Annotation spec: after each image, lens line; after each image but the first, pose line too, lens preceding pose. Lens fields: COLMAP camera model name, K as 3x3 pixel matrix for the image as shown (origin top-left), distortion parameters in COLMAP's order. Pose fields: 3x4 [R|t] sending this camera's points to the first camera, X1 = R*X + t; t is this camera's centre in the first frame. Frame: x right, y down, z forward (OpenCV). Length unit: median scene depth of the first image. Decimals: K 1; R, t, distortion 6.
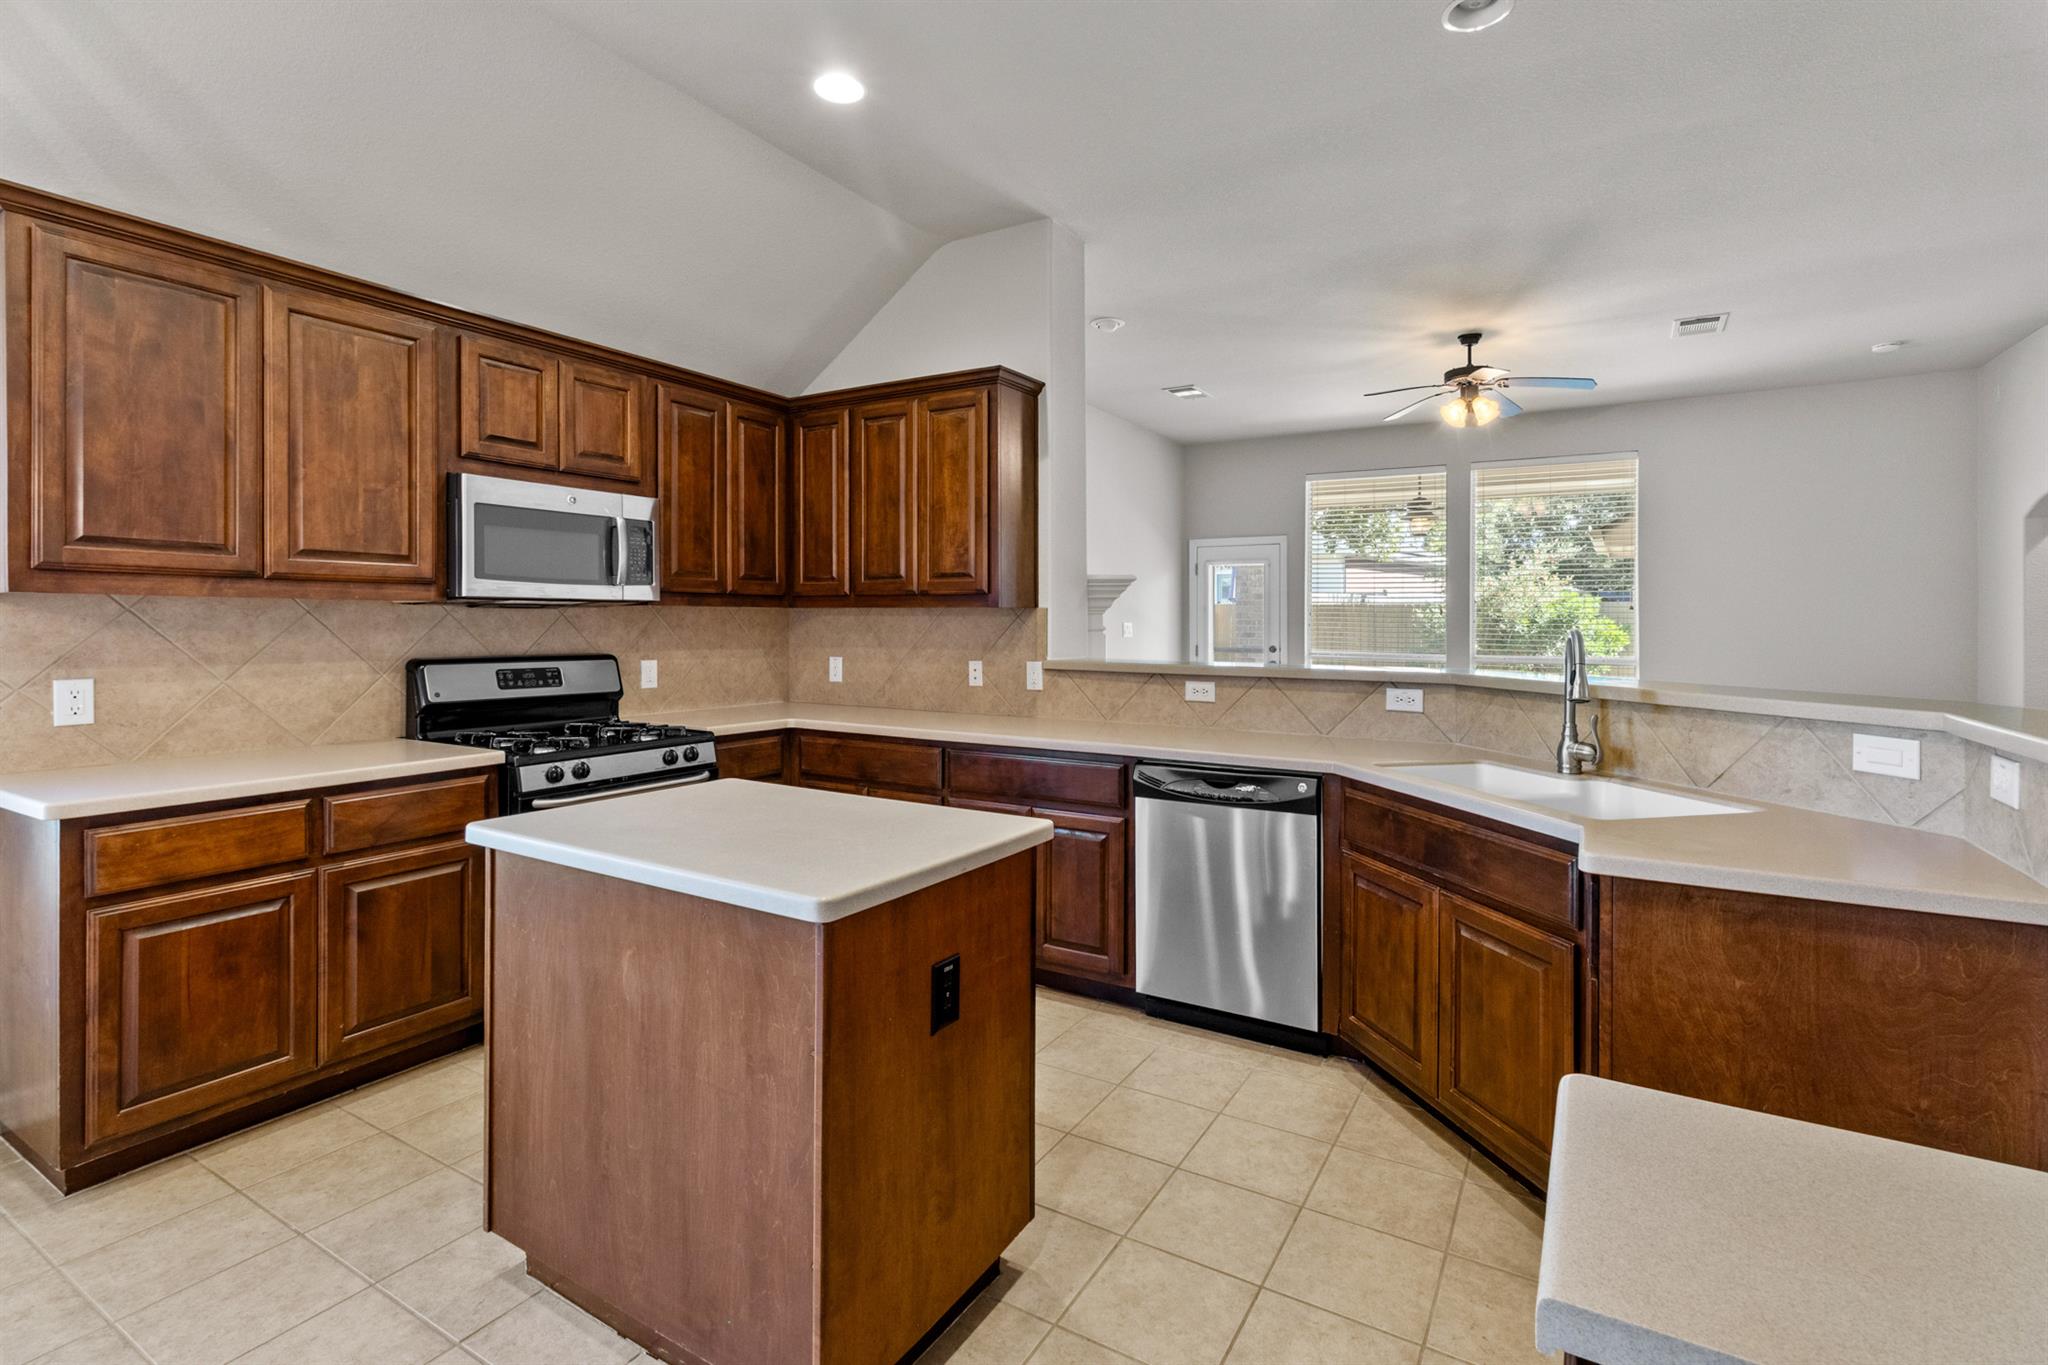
lens RADIAL K [[959.9, 0, 1036.5], [0, 959.9, 627.3], [0, 0, 1]] dist [0.001230, 0.000495]
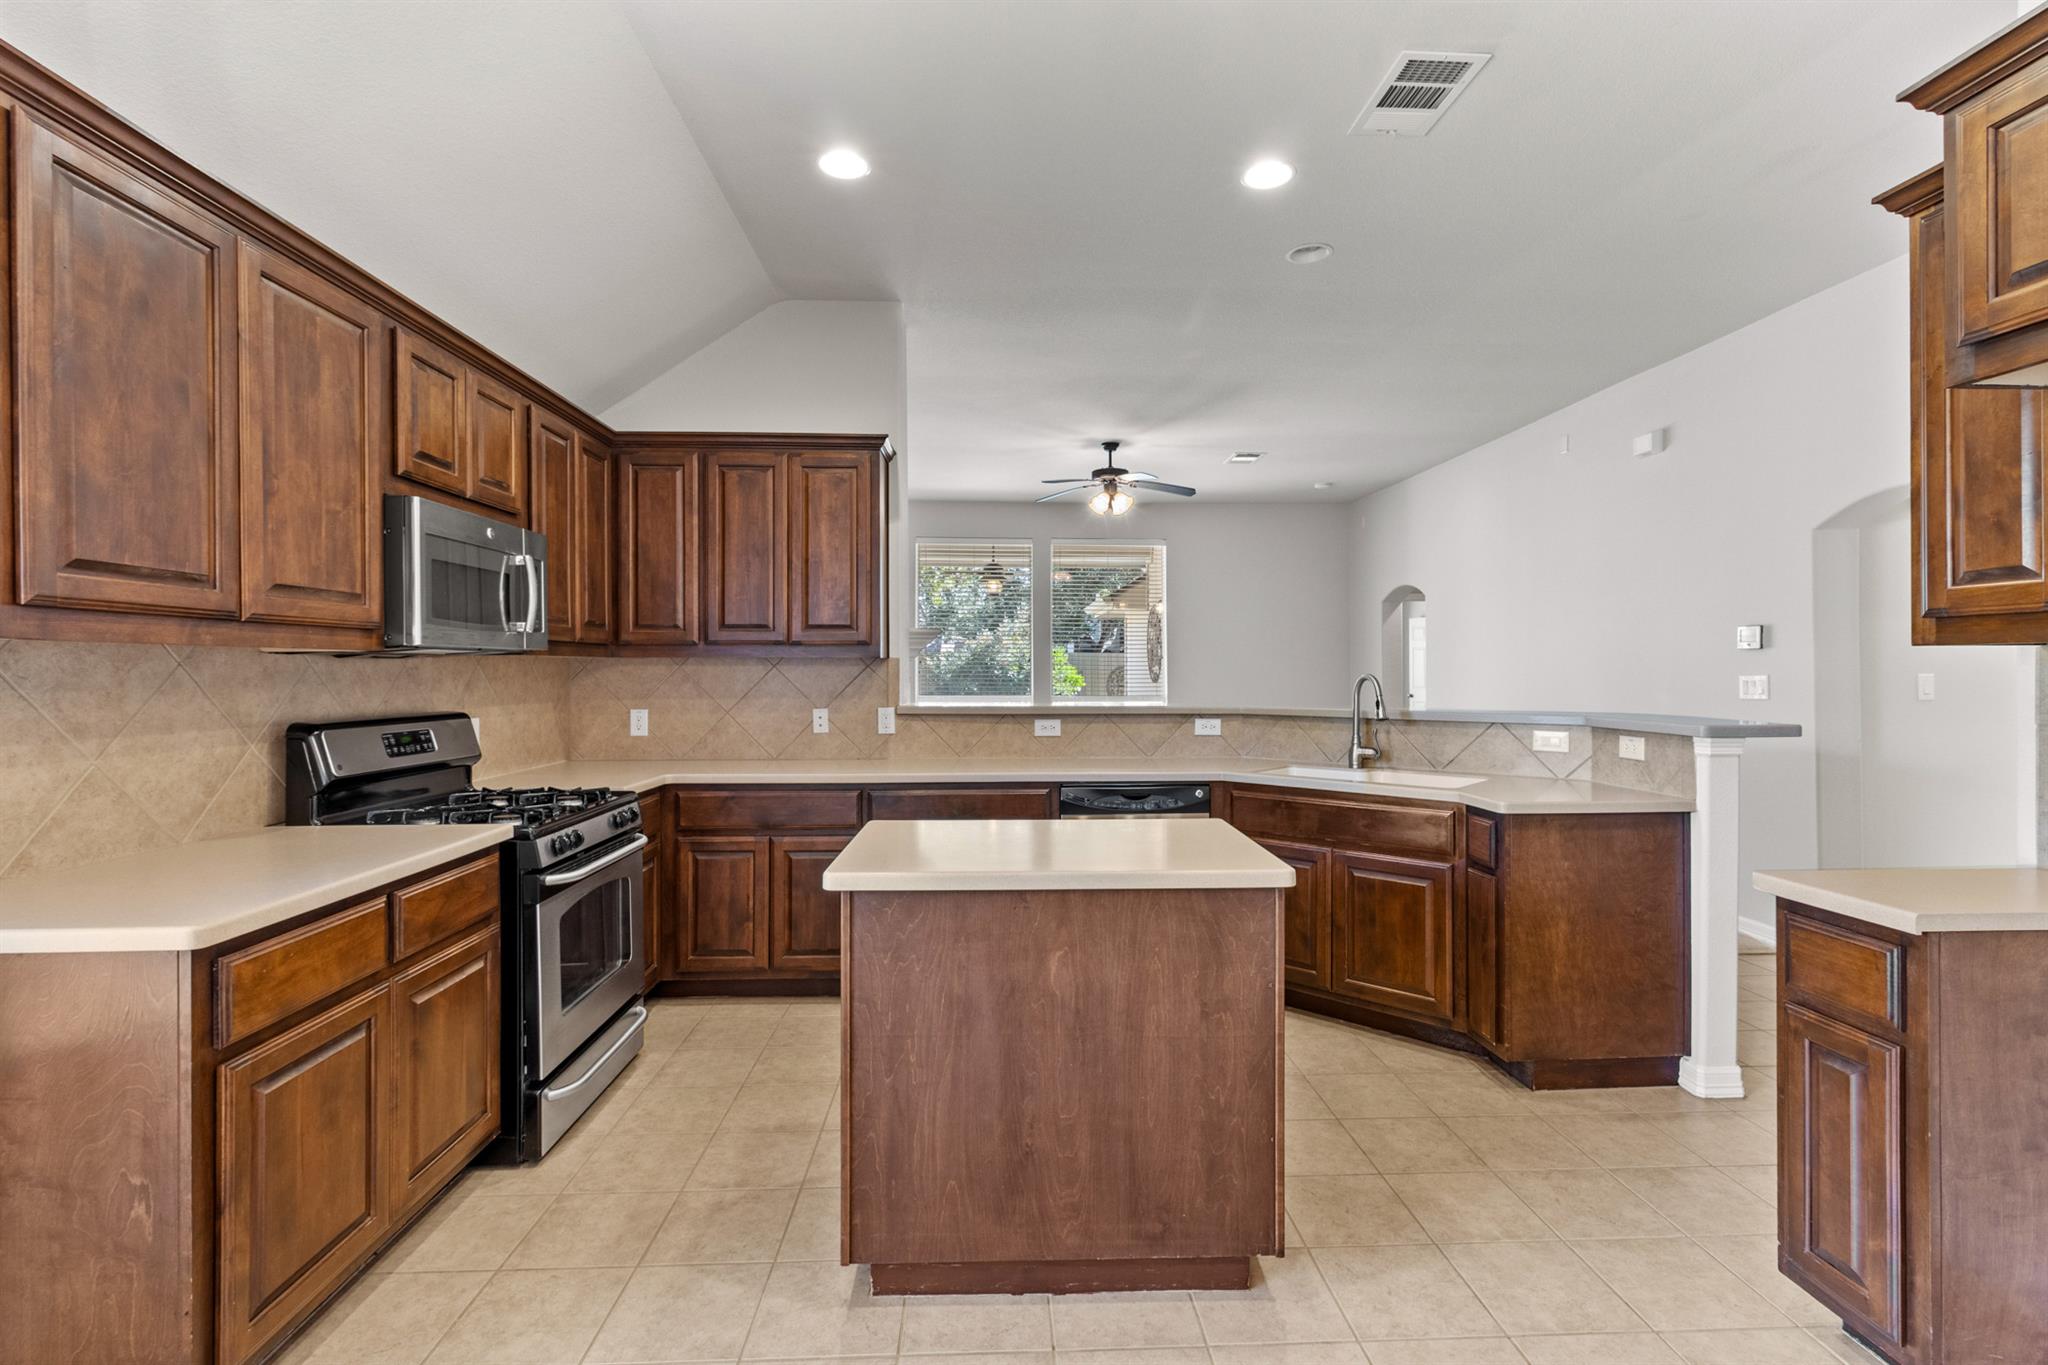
lens RADIAL K [[944.0, 0, 1034.8], [0, 944.0, 668.4], [0, 0, 1]] dist [0.001714, -0.000369]
pose [[0.833788, -0.005108, 0.552061, -0.596622], [0.008033, 0.999964, -0.002880, -0.005329], [-0.552026, 0.006836, 0.833799, 0.023537]]
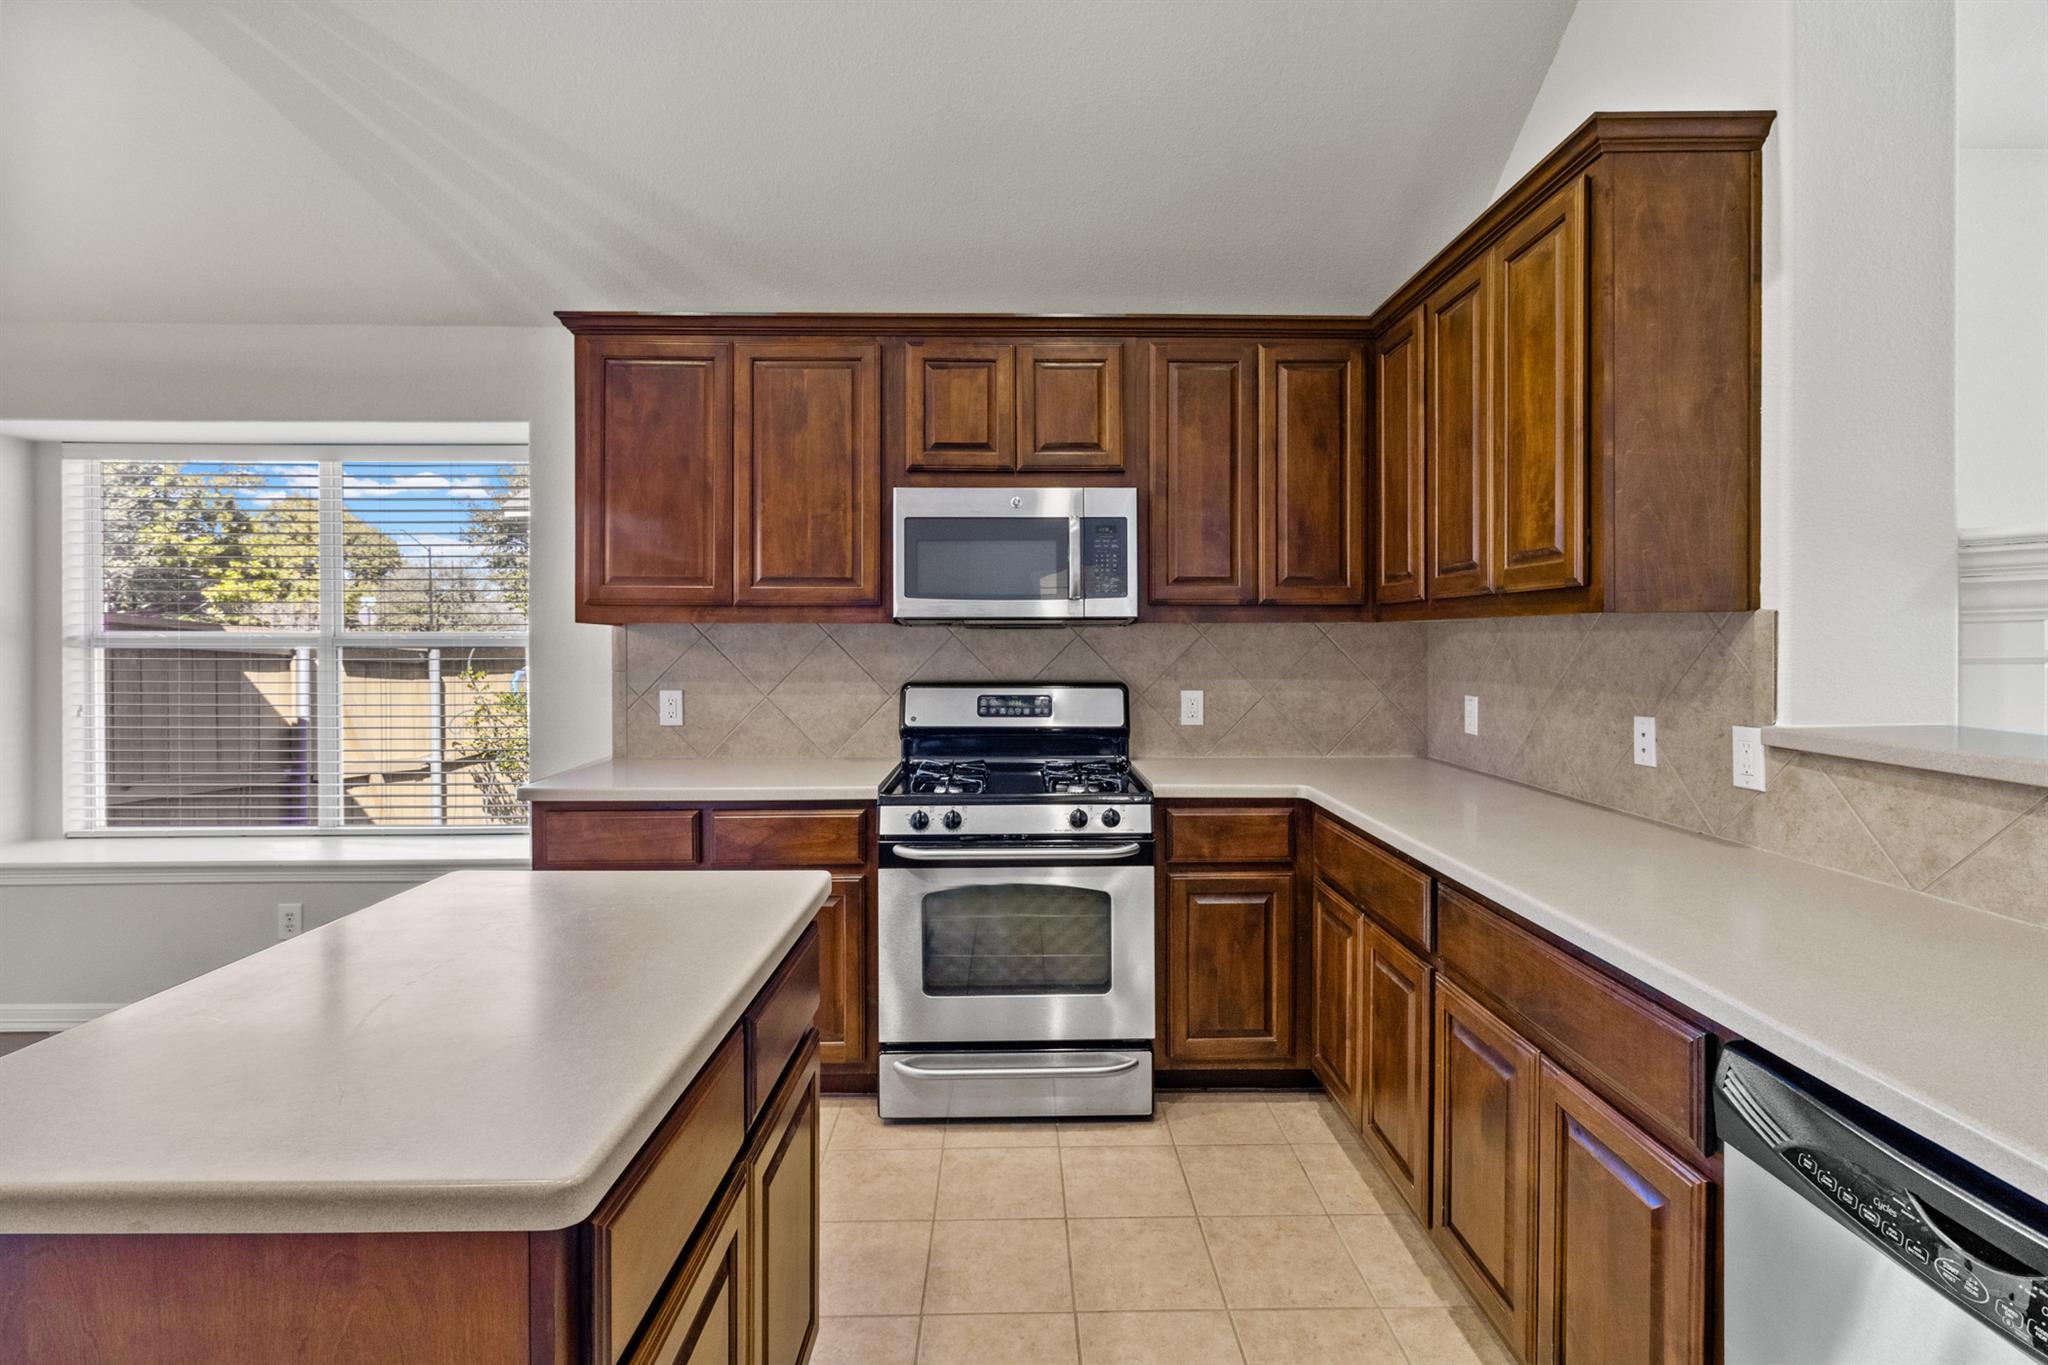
lens RADIAL K [[947.0, 0, 1032.6], [0, 947.0, 654.2], [0, 0, 1]] dist [0.000461, 0.000206]
pose [[0.527841, 0.007699, -0.849308, 0.269612], [-0.001352, 0.999965, 0.008225, -0.003796], [0.849342, -0.003193, 0.527833, 0.615289]]
